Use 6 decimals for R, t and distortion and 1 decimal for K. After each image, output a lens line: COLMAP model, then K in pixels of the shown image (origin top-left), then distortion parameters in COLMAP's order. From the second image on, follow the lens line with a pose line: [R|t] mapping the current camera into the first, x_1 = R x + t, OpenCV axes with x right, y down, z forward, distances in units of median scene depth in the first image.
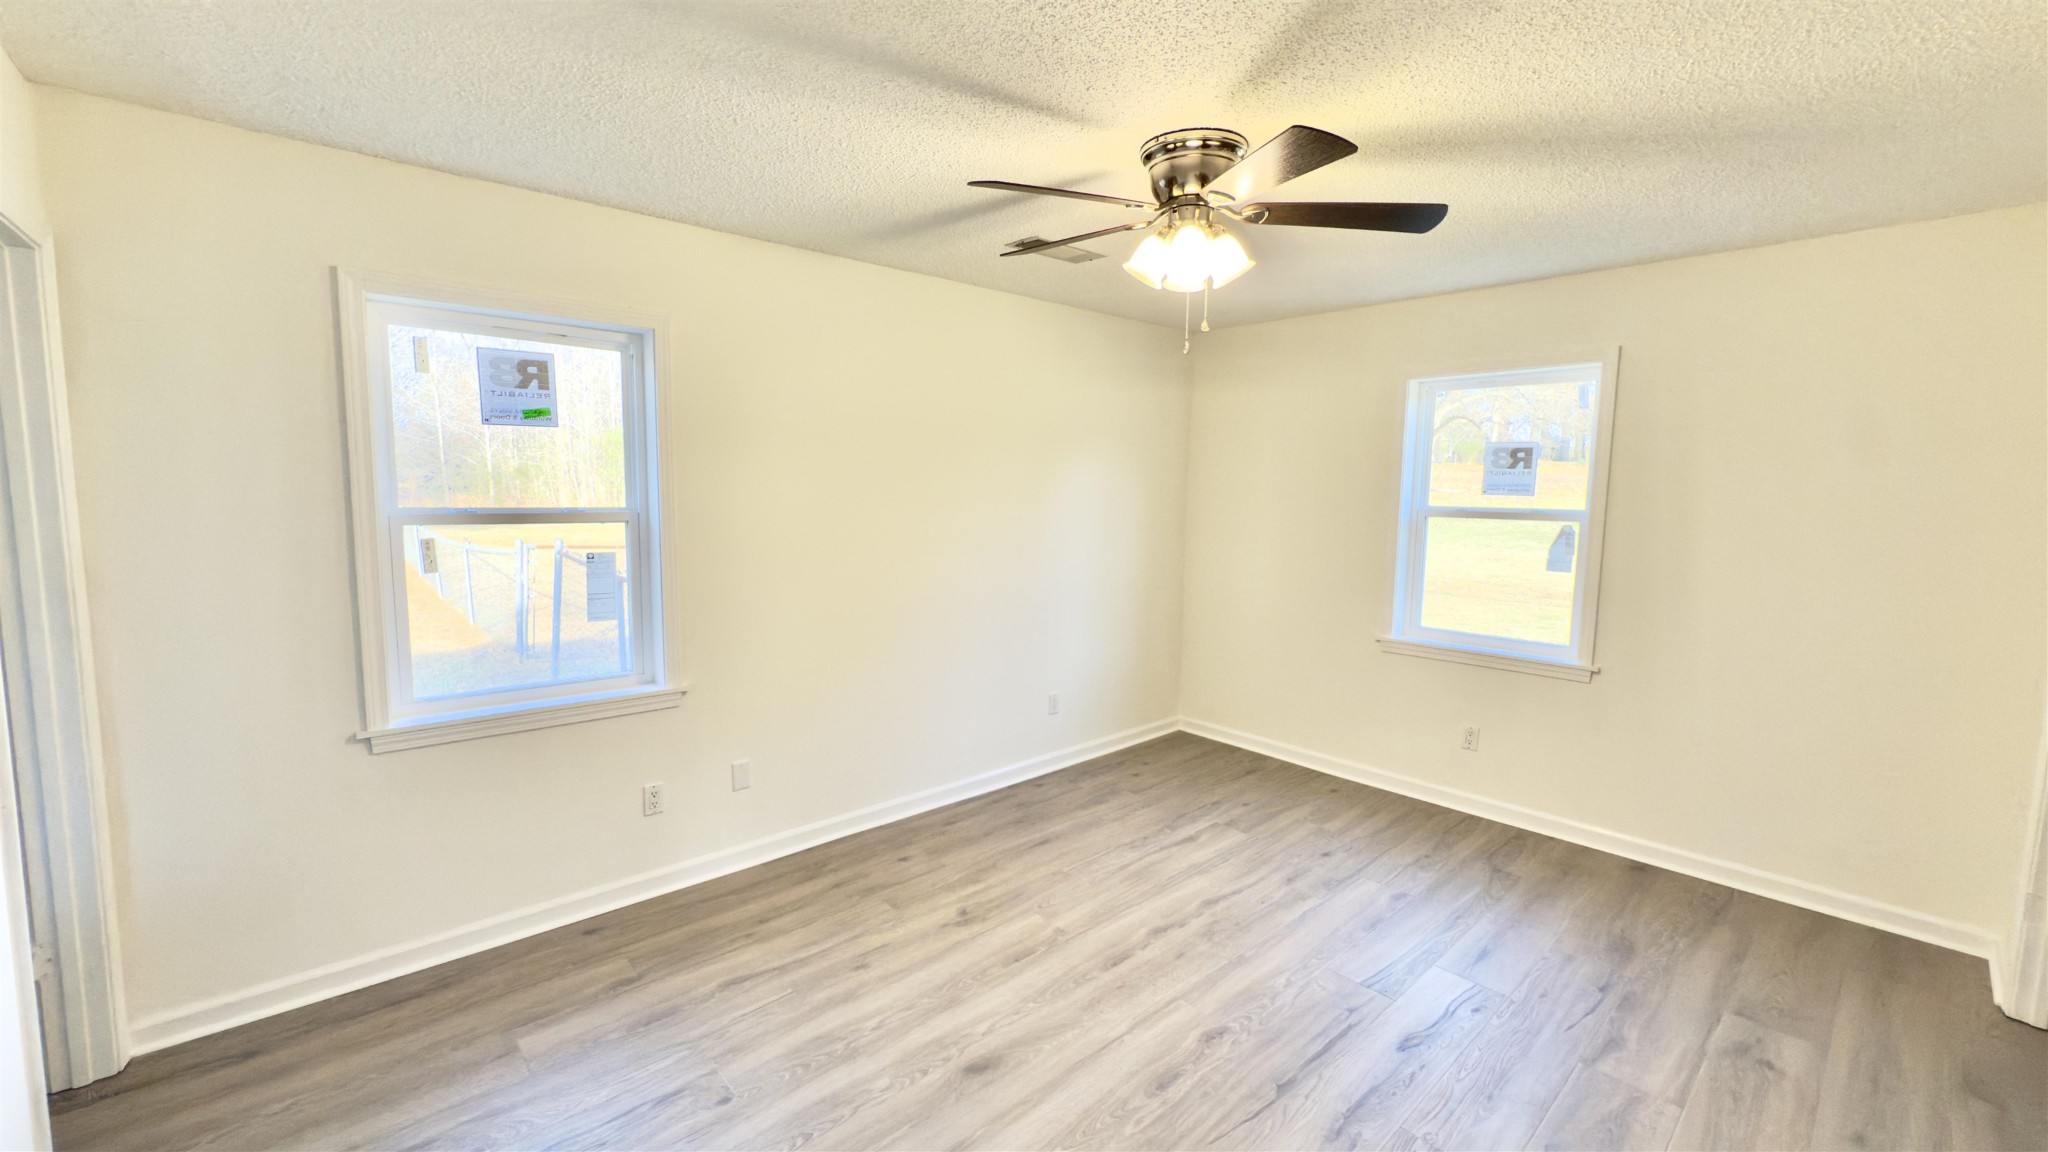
lens RADIAL K [[818.9, 0, 1021.9], [0, 818.9, 573.5], [0, 0, 1]] dist [0.002022, 0.000332]
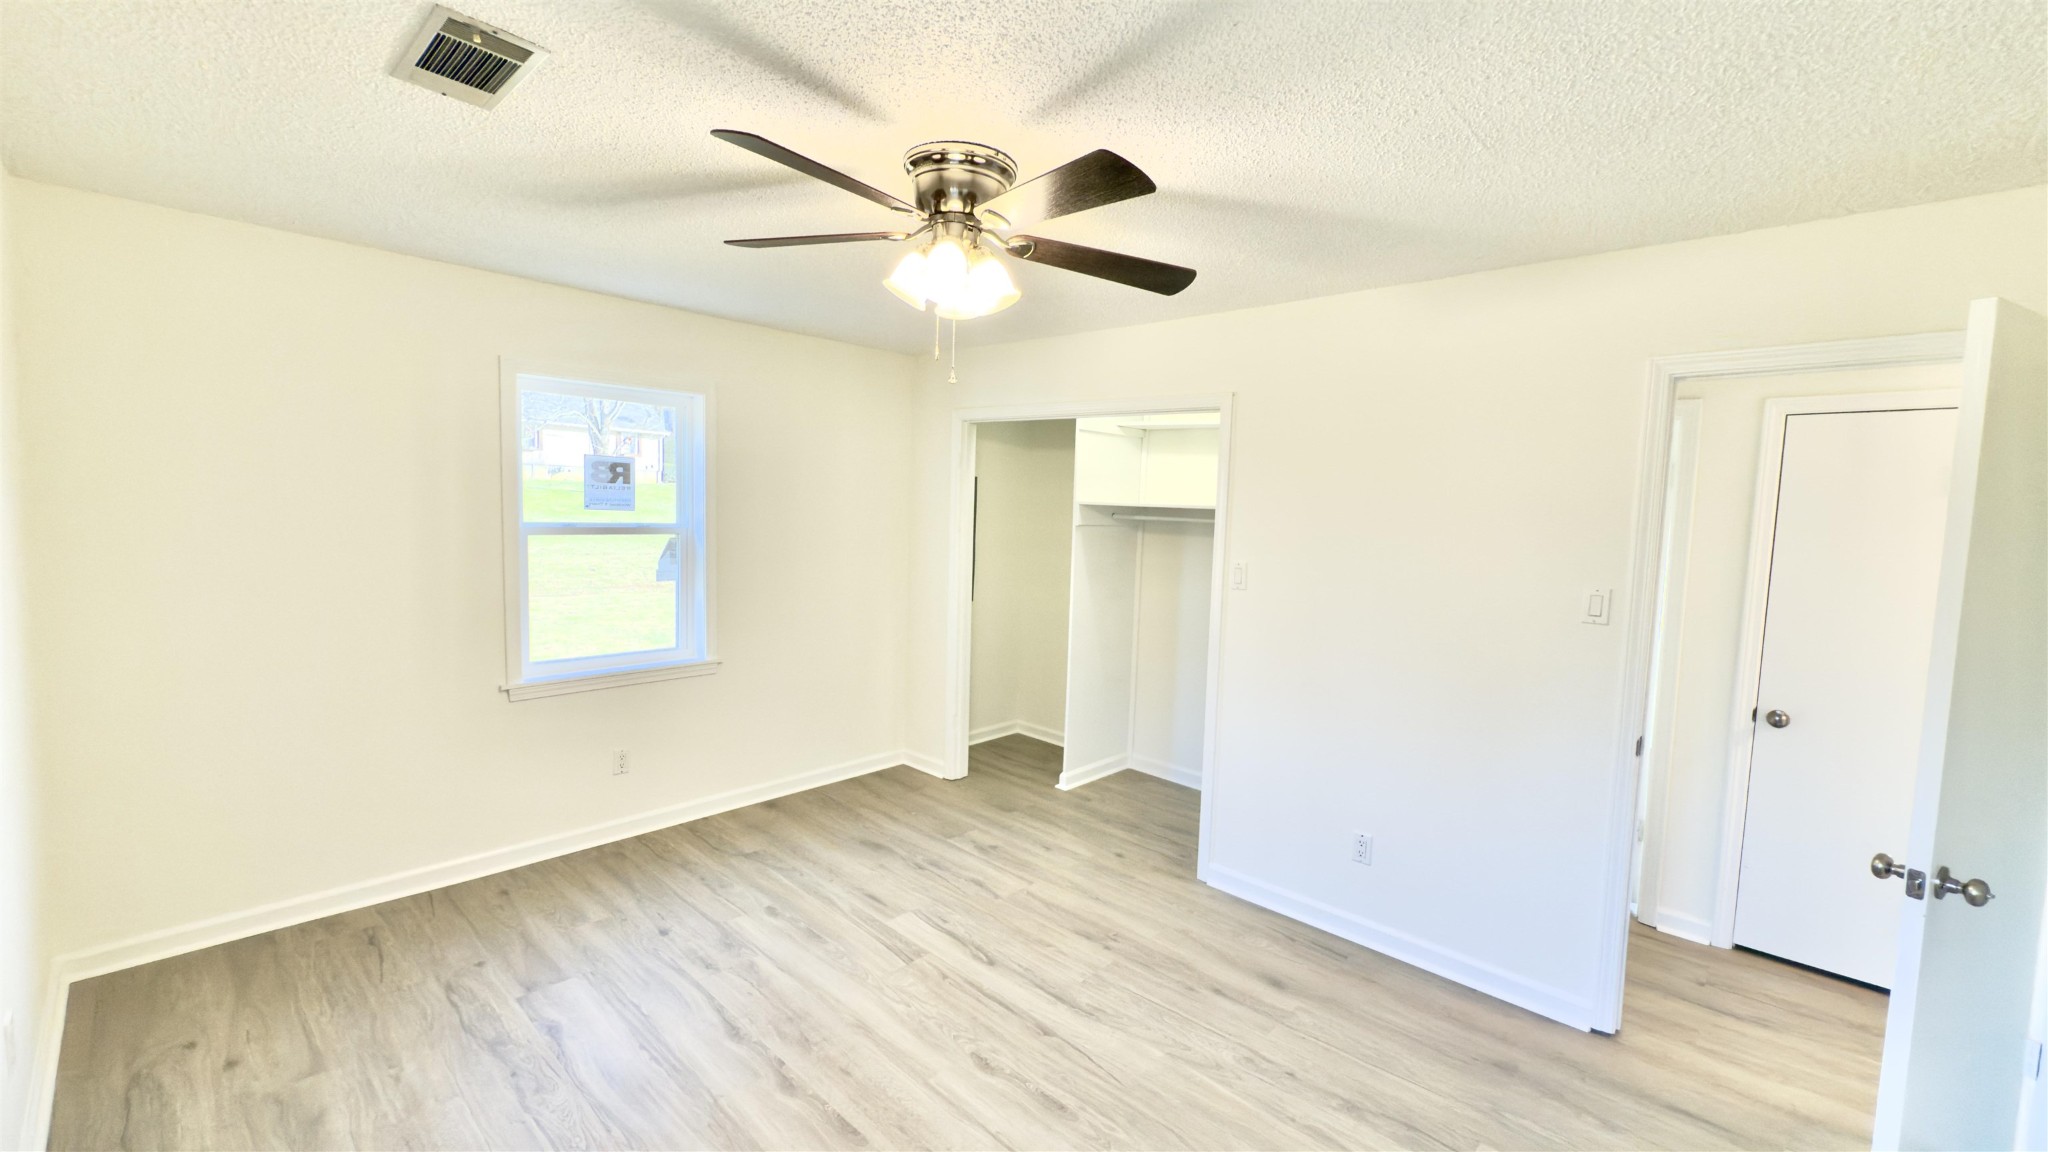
lens RADIAL K [[818.9, 0, 1021.9], [0, 818.9, 573.5], [0, 0, 1]] dist [0.002022, 0.000332]
pose [[-0.077822, -0.100314, 0.991908, -0.494358], [0.076070, 0.991427, 0.106234, -0.099630], [-0.994061, 0.083722, -0.069524, 0.670003]]
